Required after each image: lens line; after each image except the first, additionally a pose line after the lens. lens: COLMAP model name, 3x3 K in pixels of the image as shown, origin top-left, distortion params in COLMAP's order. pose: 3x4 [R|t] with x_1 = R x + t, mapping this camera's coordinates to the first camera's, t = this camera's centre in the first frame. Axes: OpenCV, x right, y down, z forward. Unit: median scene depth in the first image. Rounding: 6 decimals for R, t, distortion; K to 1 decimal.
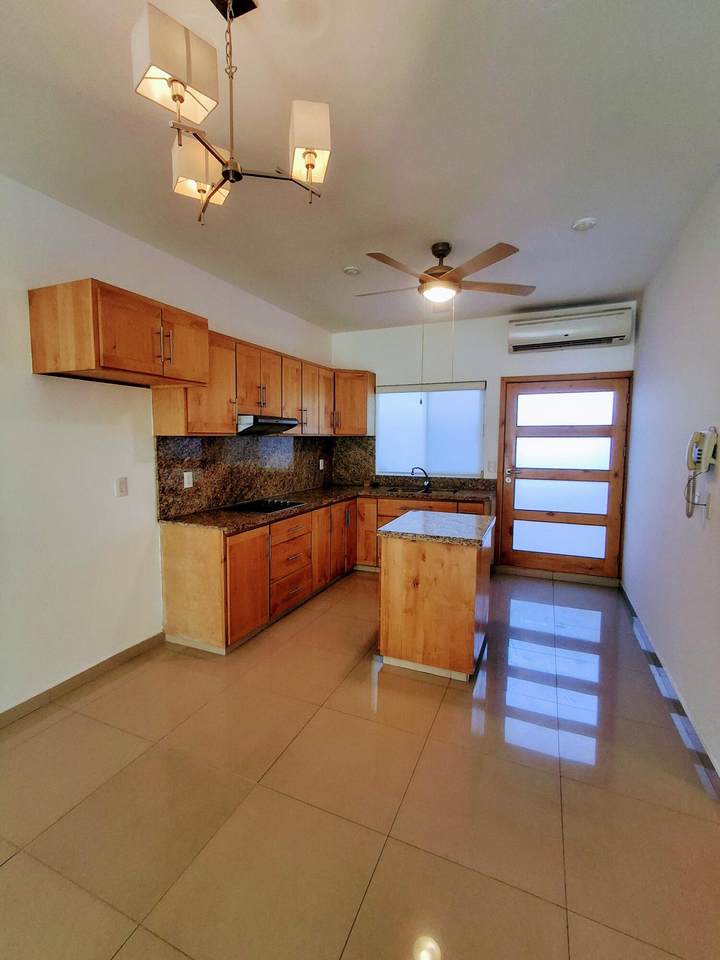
lens RADIAL K [[438.4, 0, 356.4], [0, 438.4, 476.4], [0, 0, 1]] dist [0.010159, 0.001190]
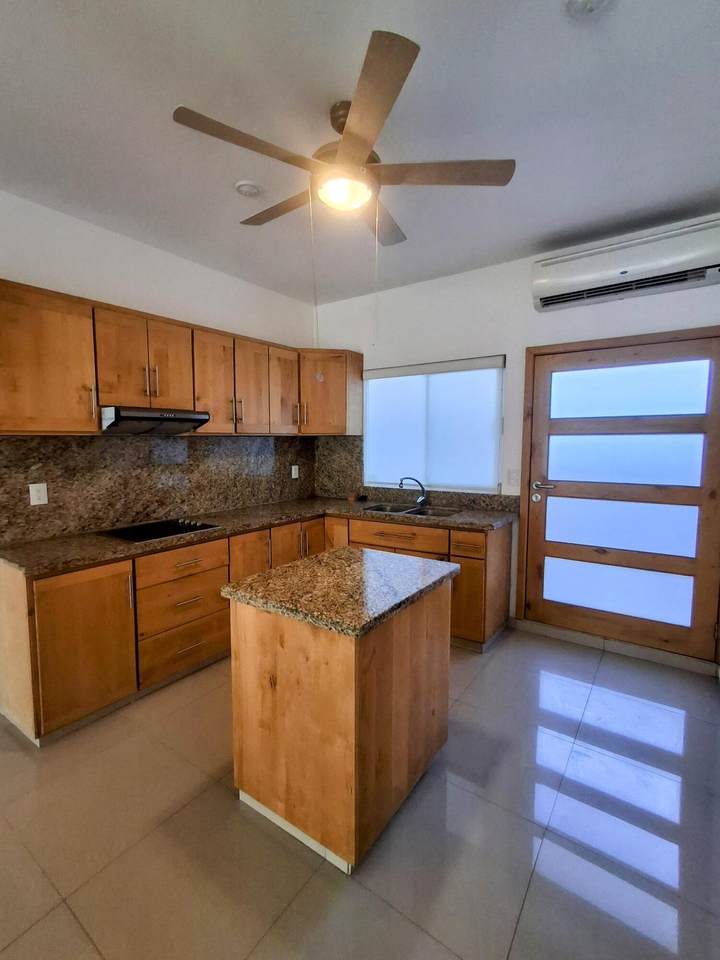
lens RADIAL K [[438.4, 0, 360.3], [0, 438.4, 481.1], [0, 0, 1]] dist [0.010159, 0.001190]
pose [[0.976743, 0.013977, -0.213957, 0.233807], [-0.012868, 0.999896, 0.006576, -0.019690], [0.214026, -0.003670, 0.976821, 0.283545]]
